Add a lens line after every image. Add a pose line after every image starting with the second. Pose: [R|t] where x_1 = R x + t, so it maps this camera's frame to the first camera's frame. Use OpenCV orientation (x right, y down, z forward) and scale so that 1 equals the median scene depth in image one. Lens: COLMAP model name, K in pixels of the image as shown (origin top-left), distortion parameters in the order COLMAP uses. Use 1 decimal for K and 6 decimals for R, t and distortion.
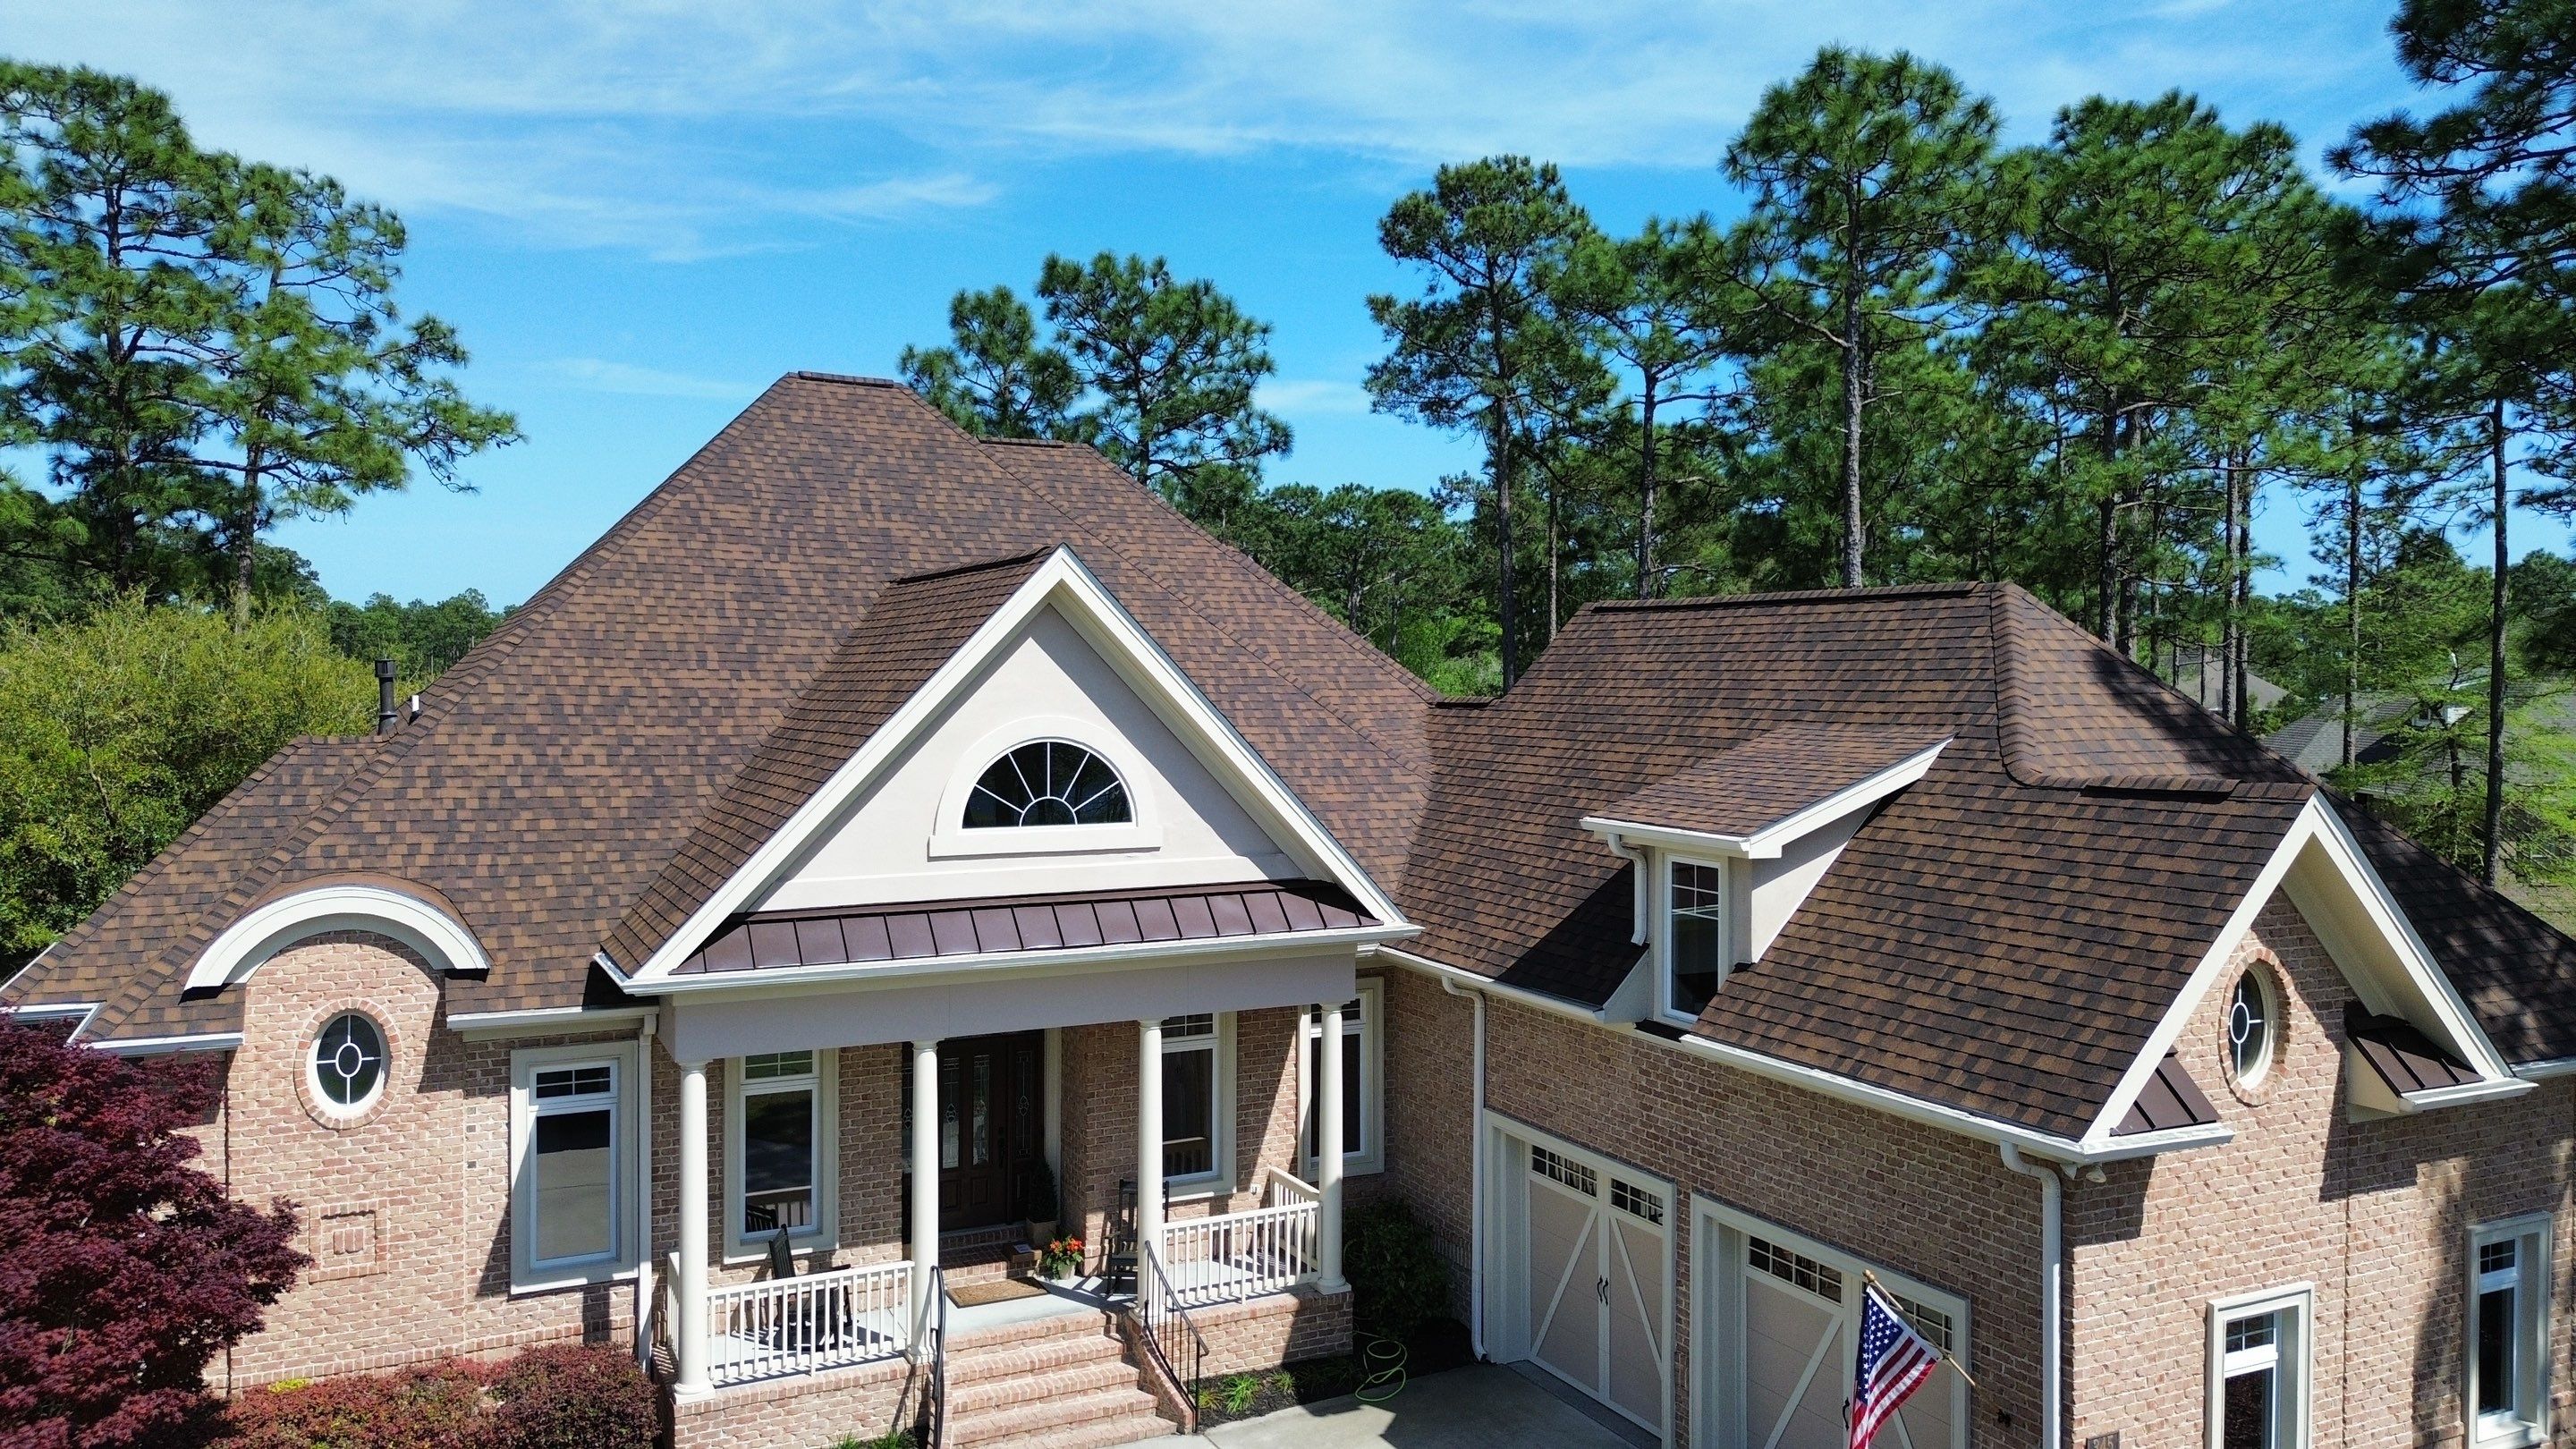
lens RADIAL K [[1834.8, 0, 1288.0], [0, 1834.8, 724.5], [0, 0, 1]] dist [0.057089, -0.067721]
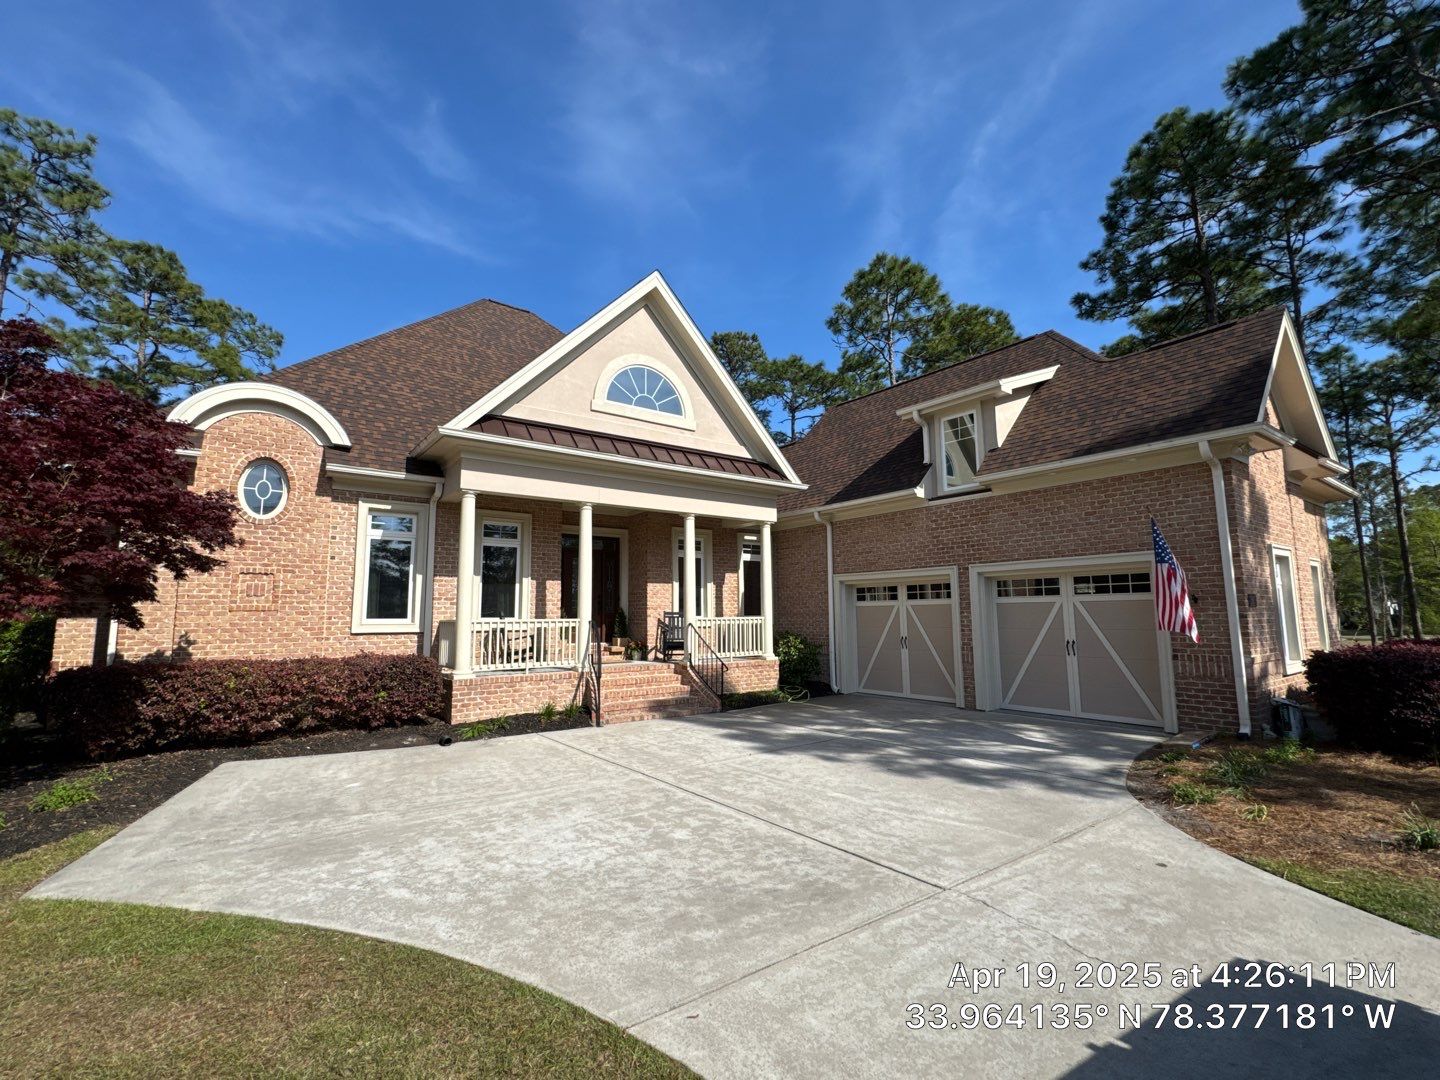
lens RADIAL K [[649.3, 0, 720.0], [0, 649.3, 540.0], [0, 0, 1]] dist [0.000038, -0.000171]
pose [[0.983845, 0.008667, 0.178815, -0.185520], [0.016380, 0.990280, -0.138123, 0.314157], [-0.178274, 0.138821, 0.974139, 0.321081]]
